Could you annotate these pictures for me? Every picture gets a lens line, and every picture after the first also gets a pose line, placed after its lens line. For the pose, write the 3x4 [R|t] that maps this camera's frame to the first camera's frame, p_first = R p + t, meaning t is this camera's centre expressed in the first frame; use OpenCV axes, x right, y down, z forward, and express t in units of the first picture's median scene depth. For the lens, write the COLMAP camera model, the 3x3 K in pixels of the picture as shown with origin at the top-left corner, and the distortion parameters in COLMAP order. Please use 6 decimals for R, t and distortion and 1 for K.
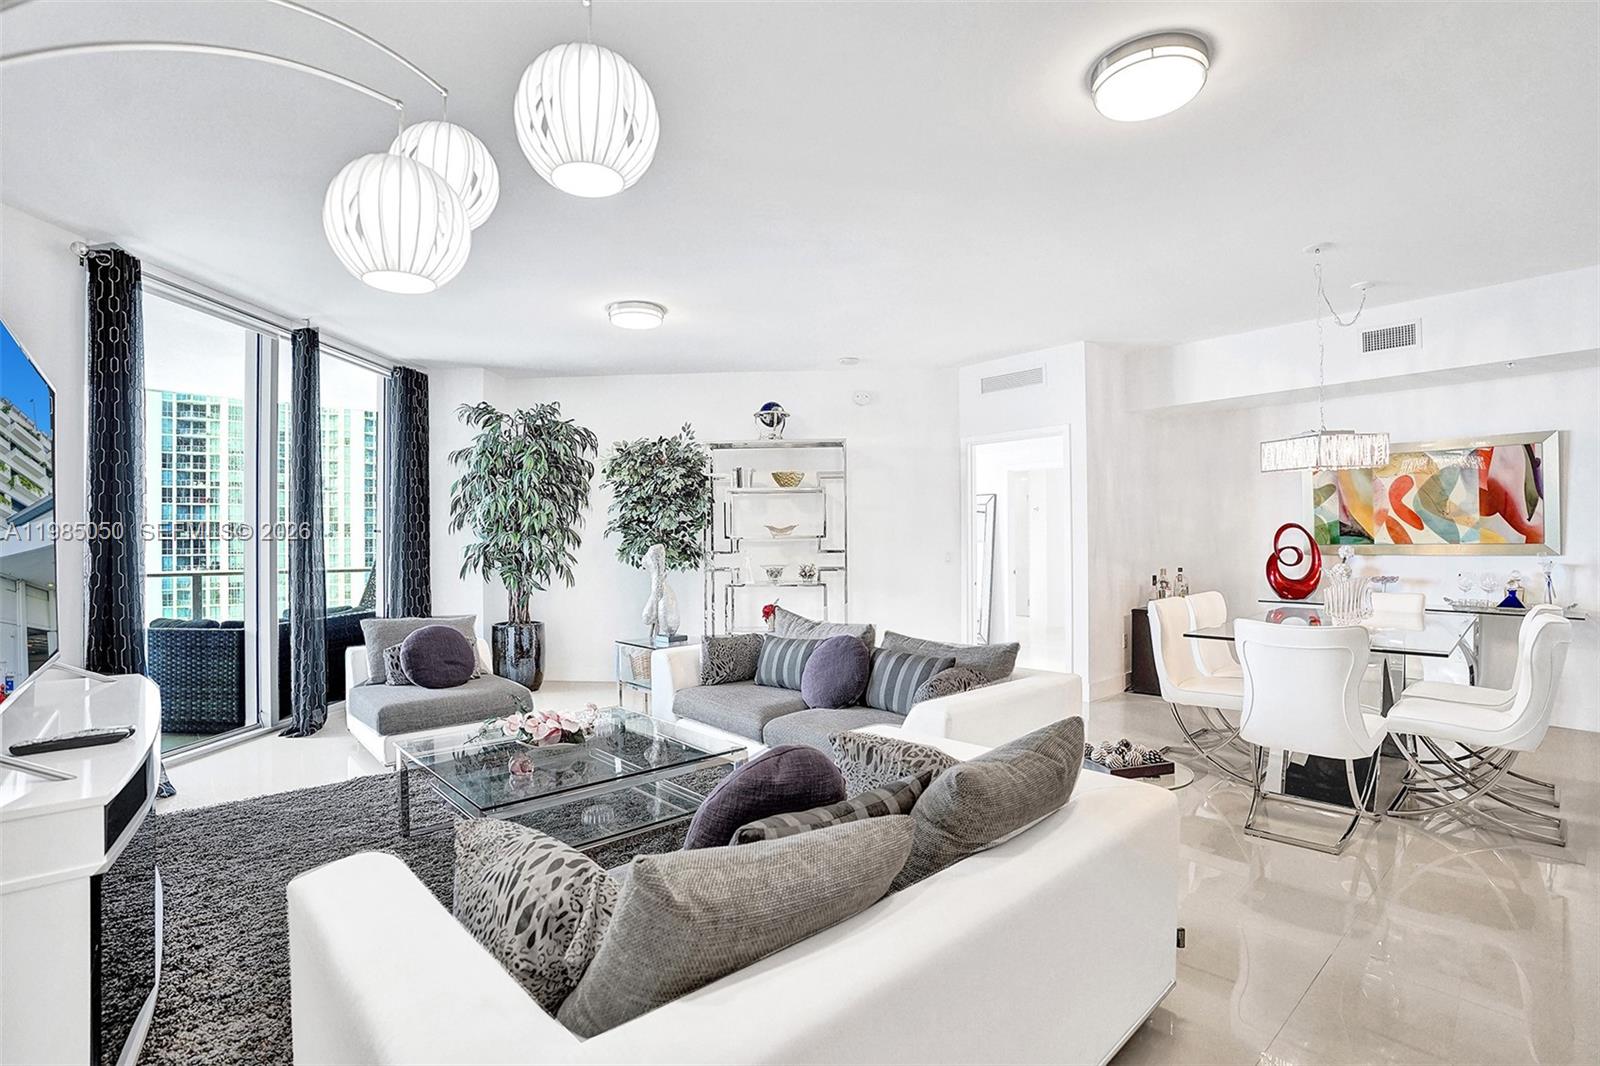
lens RADIAL K [[757.4, 0, 799.7], [0, 757.4, 541.3], [0, 0, 1]] dist [-0.073803, 0.028436]
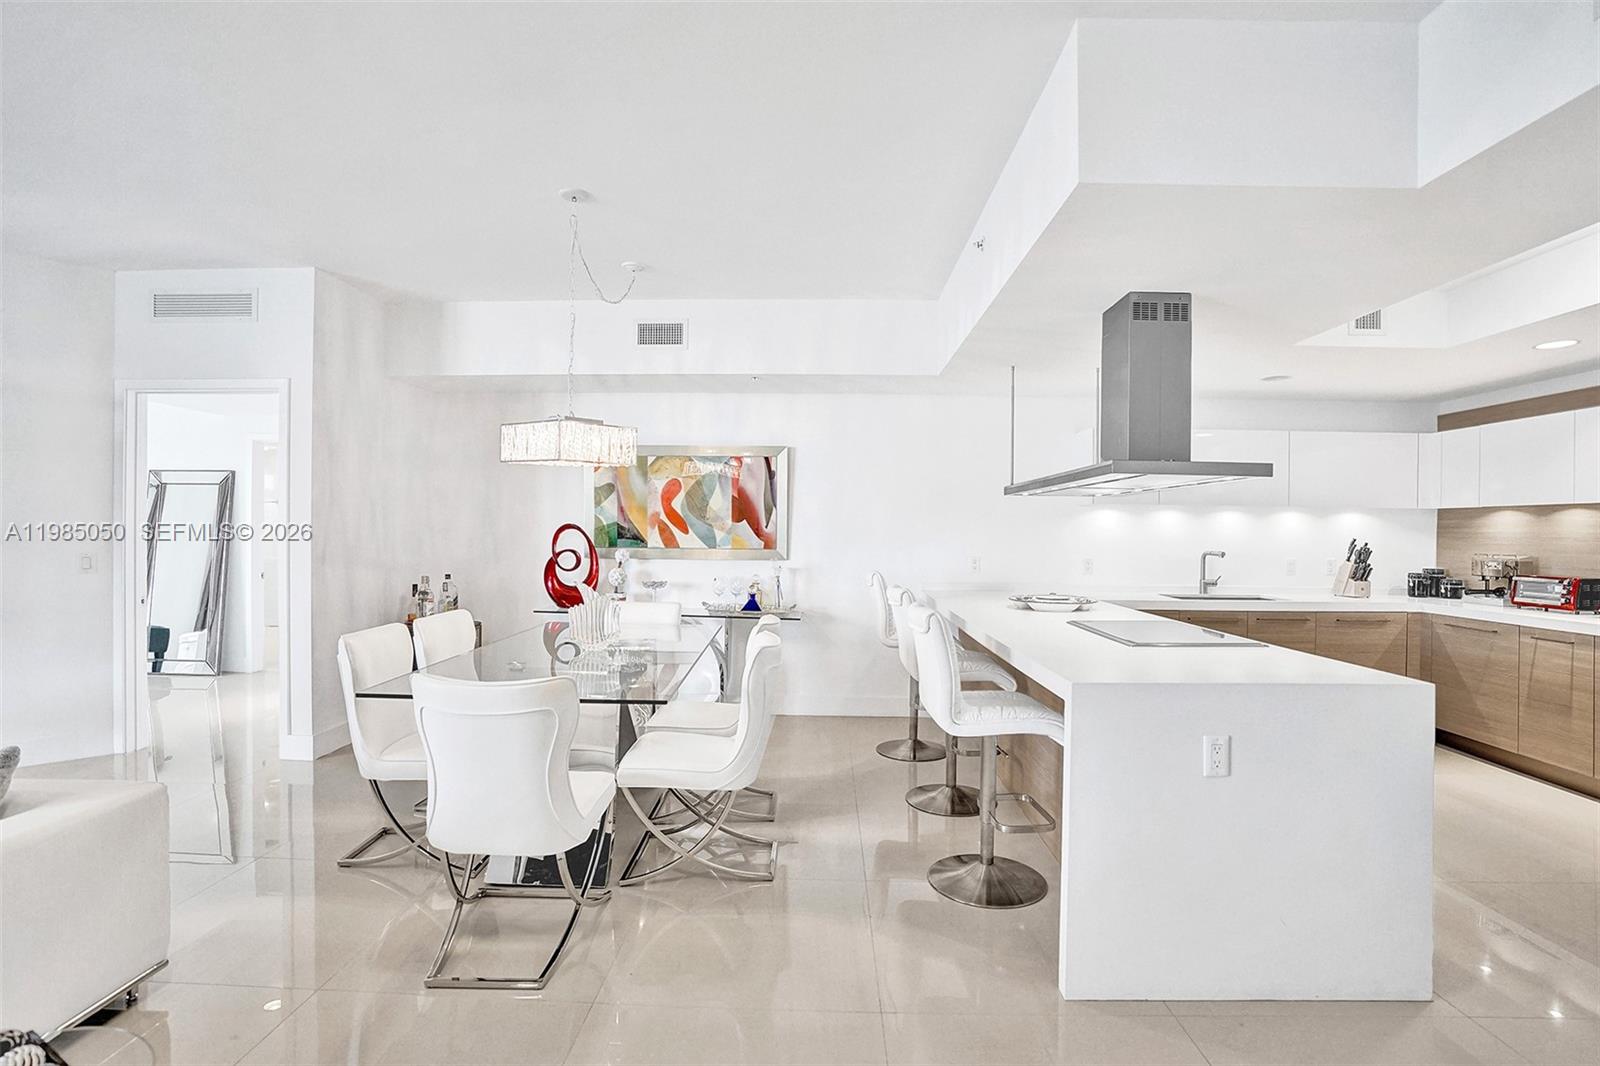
lens RADIAL K [[759.8, 0, 799.4], [0, 759.8, 535.4], [0, 0, 1]] dist [-0.056785, 0.022724]
pose [[0.690802, 0.010012, 0.722975, 0.182727], [-0.019488, 0.999799, 0.004776, -0.019272], [-0.722781, -0.017389, 0.690858, 0.148131]]
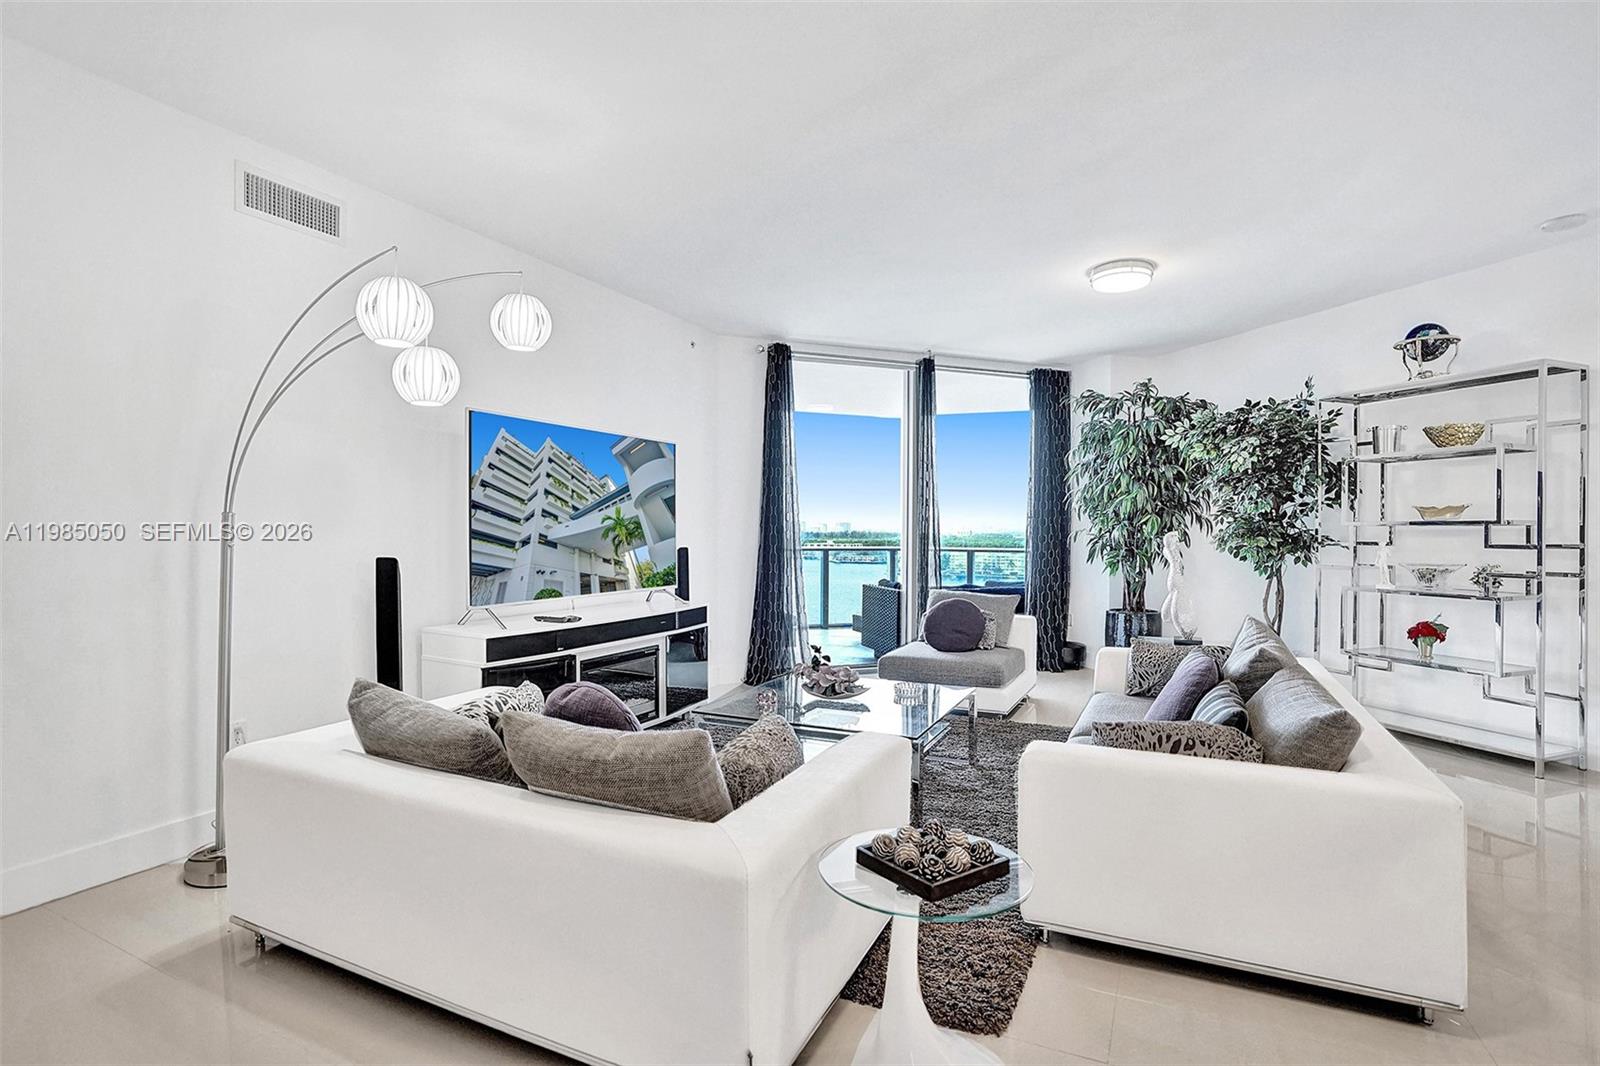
lens RADIAL K [[777.6, 0, 851.9], [0, 777.6, 537.4], [0, 0, 1]] dist [-0.016411, -0.000030]
pose [[0.427762, 0.018580, -0.903700, 0.404324], [-0.000052, 0.999789, 0.020531, -0.007227], [0.903891, -0.008735, 0.427673, 0.255926]]
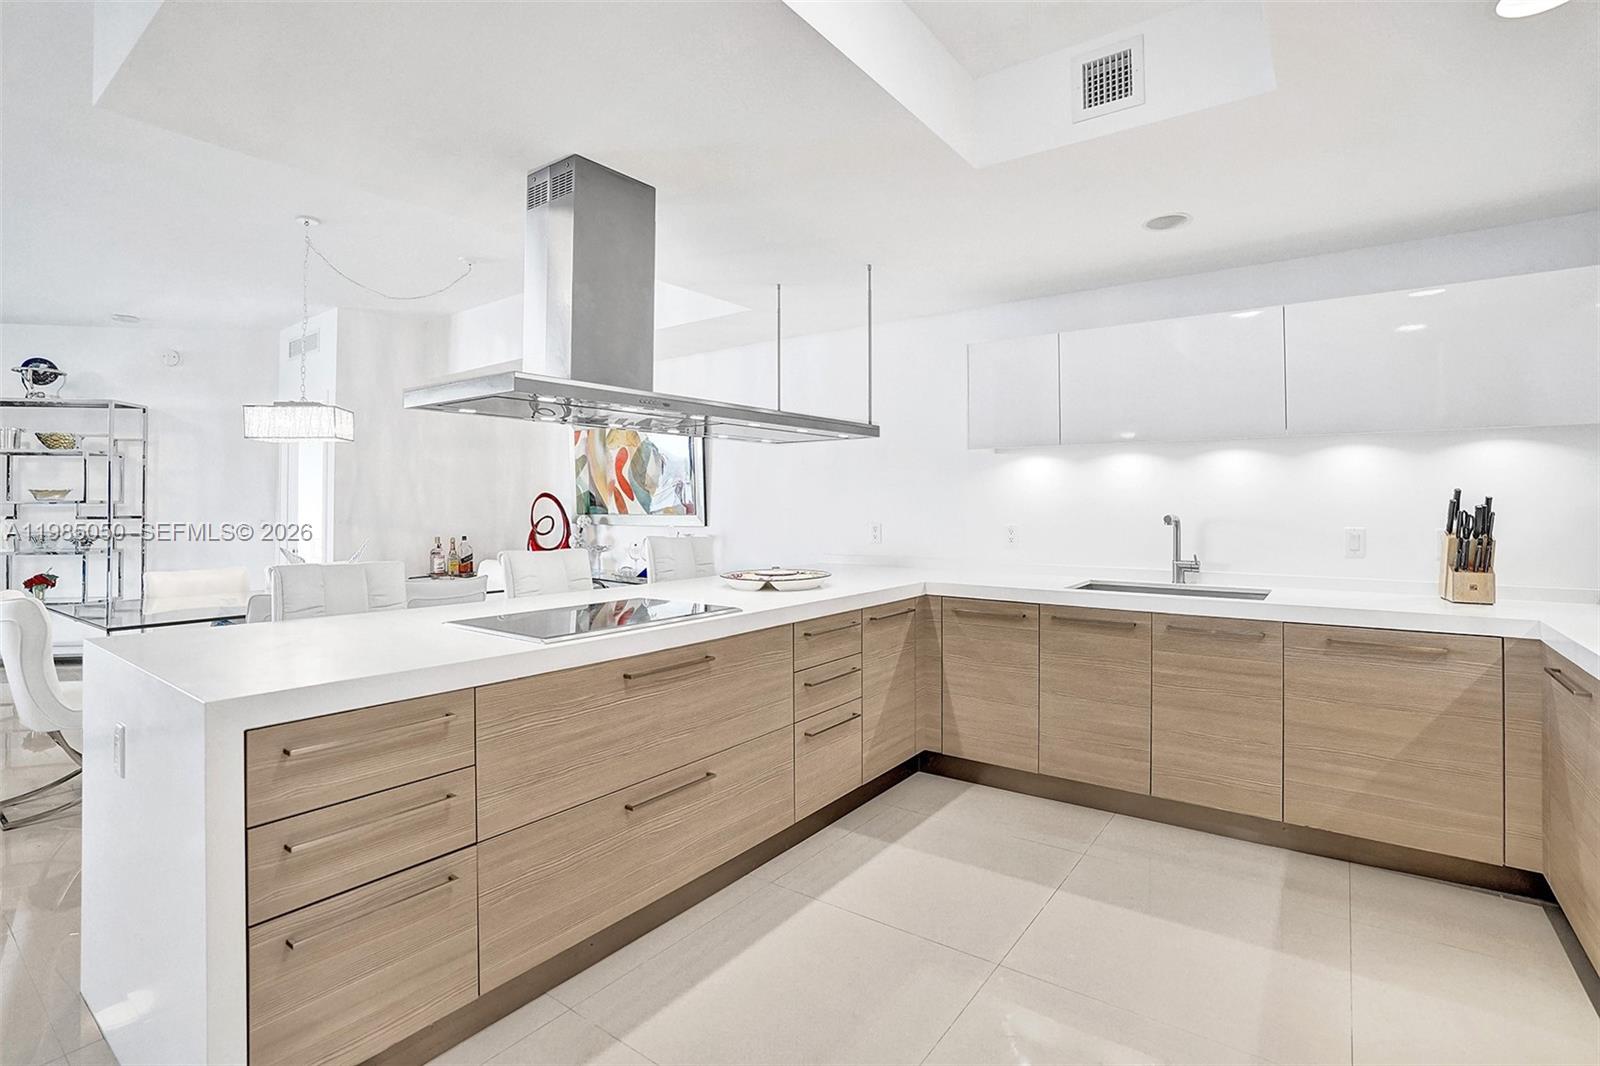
lens RADIAL K [[751.2, 0, 807.7], [0, 751.2, 495.1], [0, 0, 1]] dist [-0.029497, 0.000433]
pose [[0.979540, 0.008961, 0.201048, 0.781277], [-0.007285, 0.999932, -0.009074, -0.013977], [-0.201116, 0.007423, 0.979539, -0.080057]]
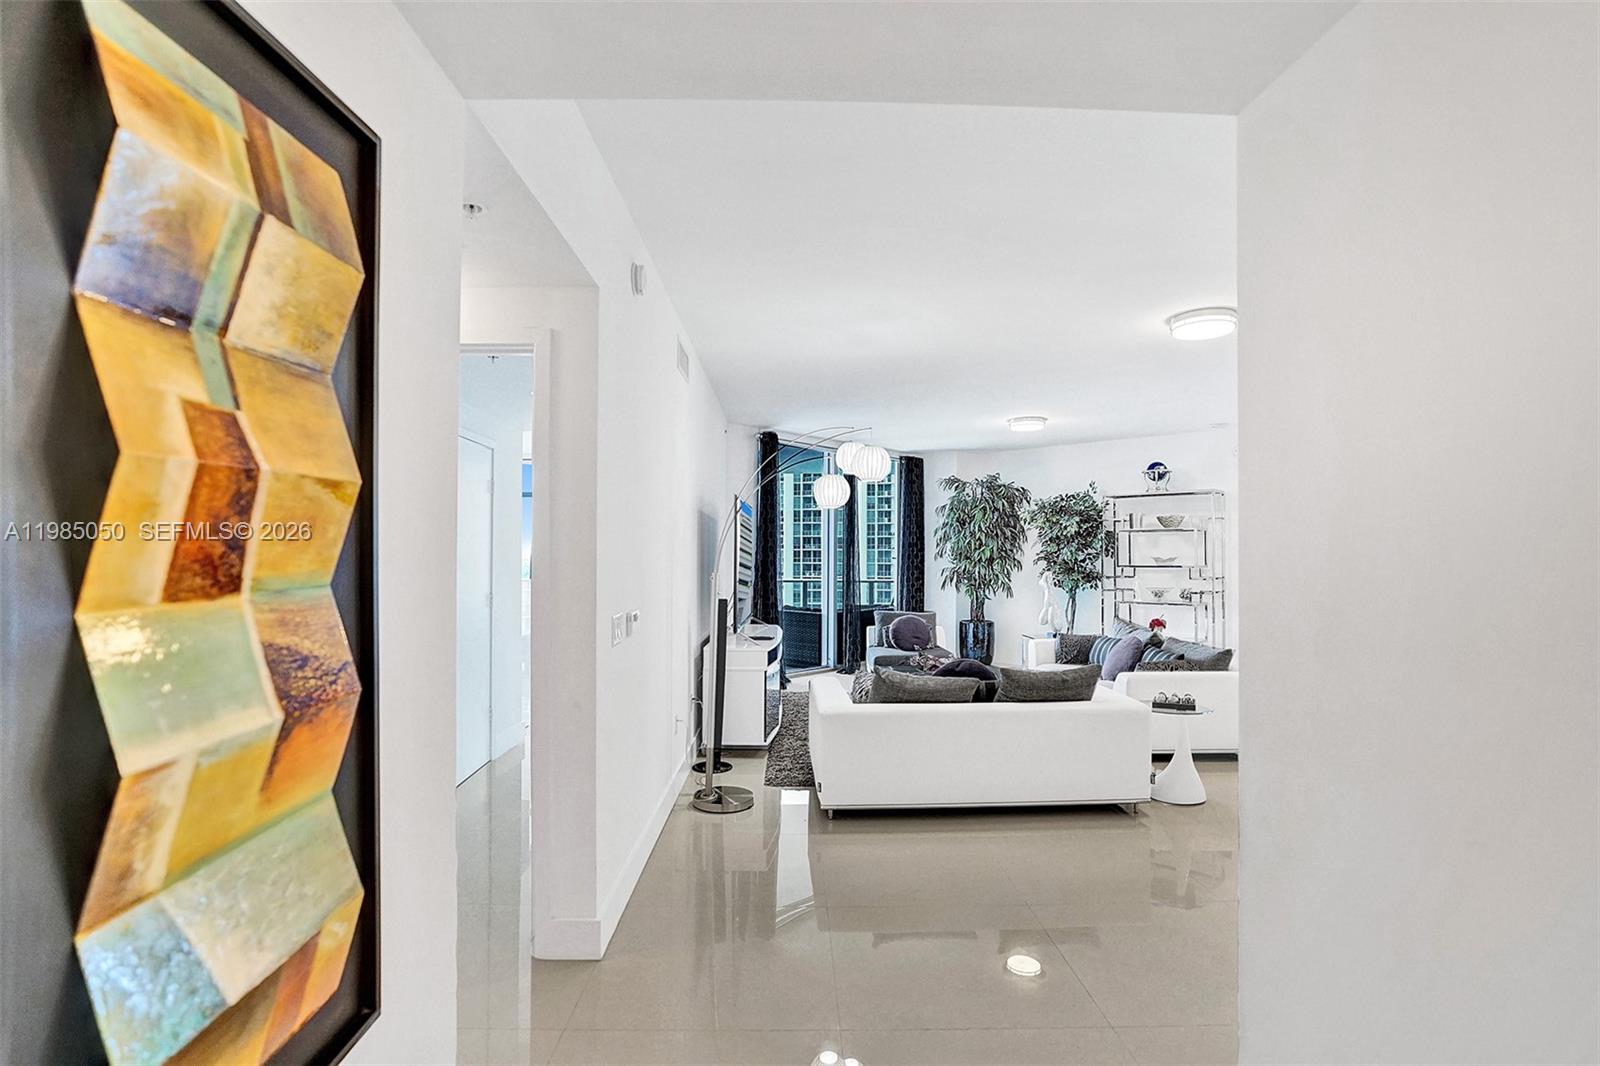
lens RADIAL K [[770.3, 0, 803.4], [0, 770.3, 537.8], [0, 0, 1]] dist [-0.061346, 0.024514]
pose [[0.760245, -0.004245, -0.649622, 0.378421], [-0.008422, 0.999830, -0.016388, -0.030301], [0.649582, 0.017930, 0.760080, -0.412079]]
